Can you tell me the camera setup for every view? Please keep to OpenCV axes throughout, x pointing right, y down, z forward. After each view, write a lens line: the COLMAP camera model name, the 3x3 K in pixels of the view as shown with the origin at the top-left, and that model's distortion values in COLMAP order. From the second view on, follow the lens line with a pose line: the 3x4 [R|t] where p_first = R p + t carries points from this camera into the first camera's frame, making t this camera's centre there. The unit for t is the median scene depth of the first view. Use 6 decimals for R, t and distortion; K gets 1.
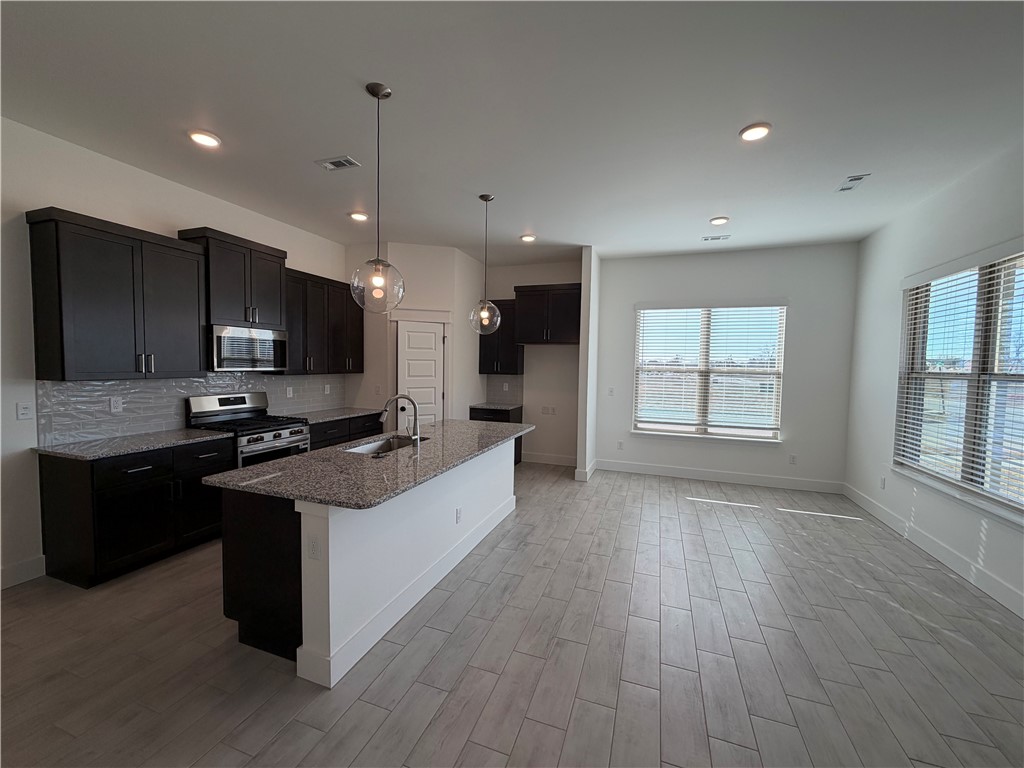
lens RADIAL K [[407.2, 0, 509.7], [0, 407.2, 383.1], [0, 0, 1]] dist [0.000402, 0.000105]
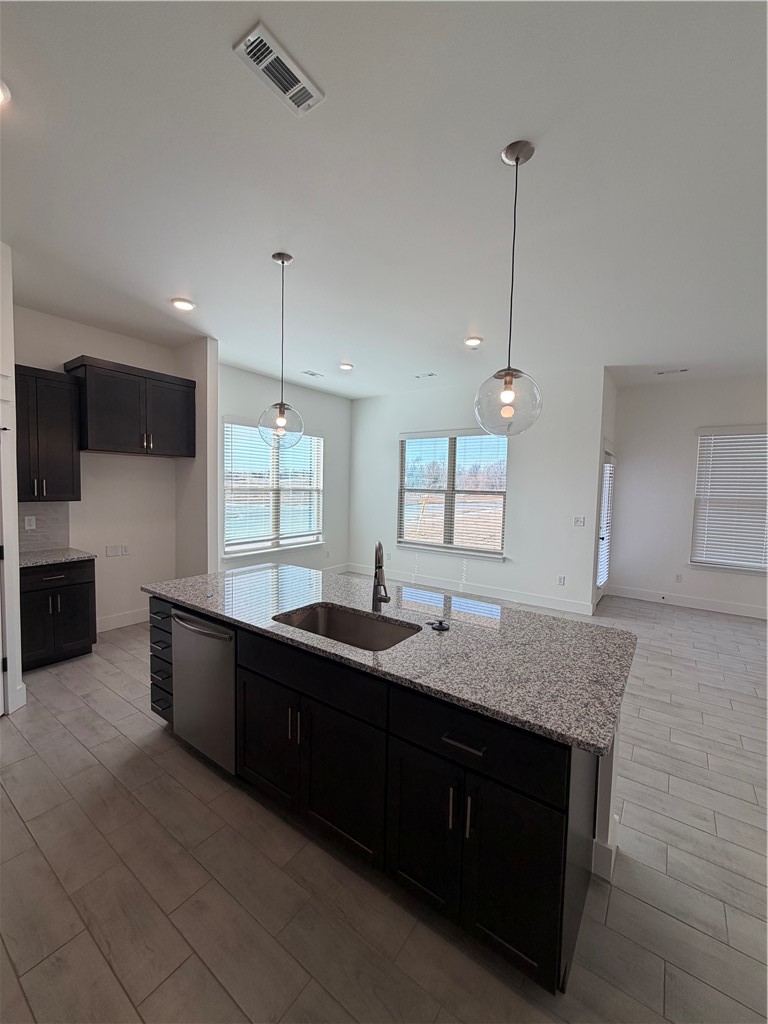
lens RADIAL K [[407.2, 0, 384.7], [0, 407.2, 509.2], [0, 0, 1]] dist [0.000402, 0.000105]
pose [[0.265532, -0.068569, 0.961661, -0.646797], [0.028537, 0.997590, 0.063251, -0.048090], [-0.963680, 0.010647, 0.266848, 0.564924]]
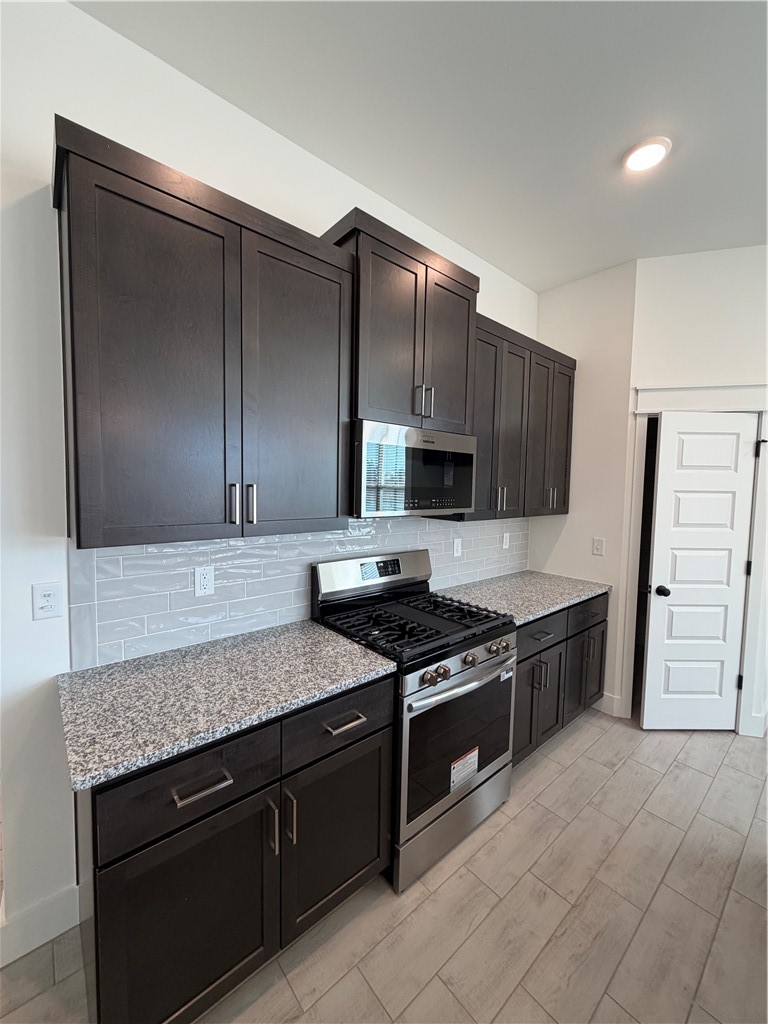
lens RADIAL K [[407.2, 0, 384.7], [0, 407.2, 509.2], [0, 0, 1]] dist [0.000402, 0.000105]
pose [[0.873692, 0.028476, -0.485645, -0.392406], [-0.028525, 0.999566, 0.007293, -0.036252], [0.485642, 0.007482, 0.874126, 0.498681]]
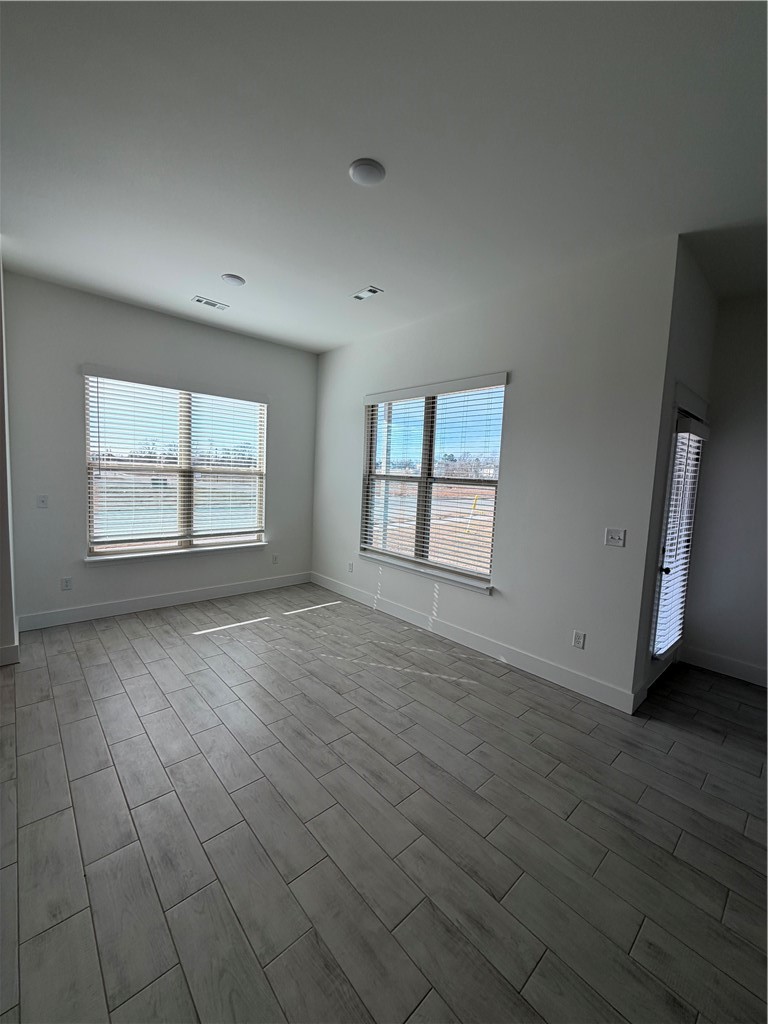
lens RADIAL K [[407.2, 0, 384.7], [0, 407.2, 509.2], [0, 0, 1]] dist [0.000402, 0.000105]
pose [[0.461748, -0.074731, 0.883858, -0.079016], [0.006663, 0.996709, 0.080791, -0.020008], [-0.886986, -0.031416, 0.460726, 0.361162]]
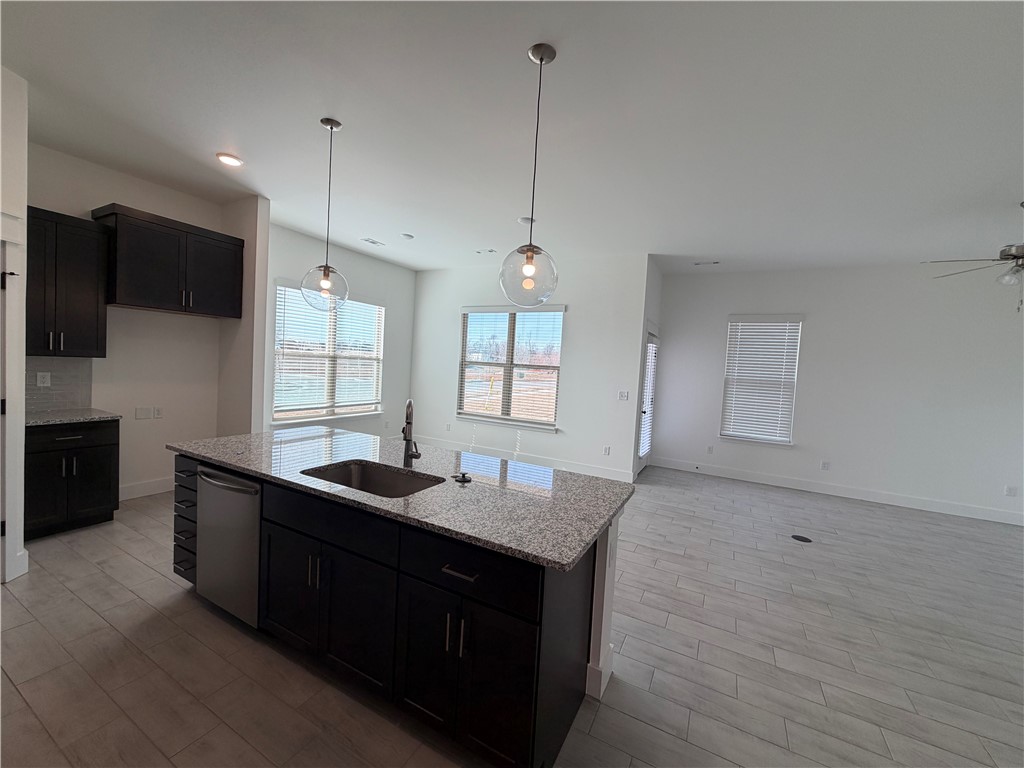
lens RADIAL K [[407.2, 0, 509.7], [0, 407.2, 383.1], [0, 0, 1]] dist [0.000402, 0.000105]
pose [[0.145535, -0.055335, 0.987804, -0.671908], [-0.006950, 0.998353, 0.056950, -0.030784], [-0.989329, -0.015154, 0.144911, 0.504014]]
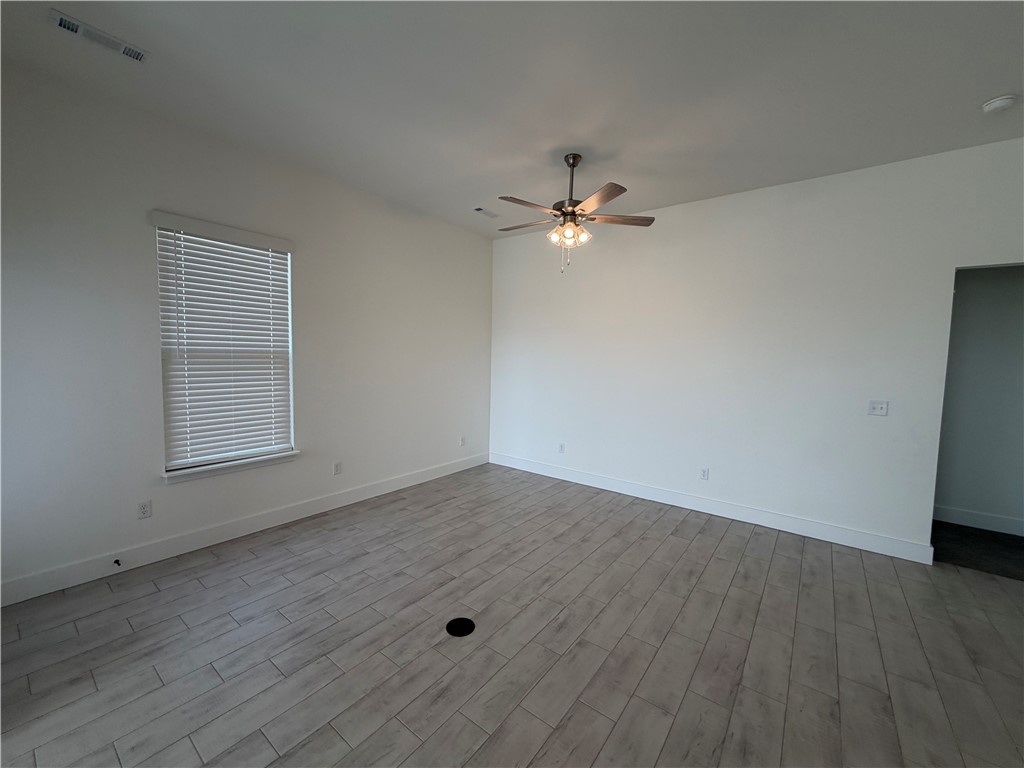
lens RADIAL K [[407.2, 0, 509.7], [0, 407.2, 383.1], [0, 0, 1]] dist [0.000402, 0.000105]
pose [[-0.954732, -0.060263, 0.291298, 0.118305], [-0.026697, 0.992671, 0.117862, -0.012422], [-0.296266, 0.104750, -0.949344, 0.432129]]
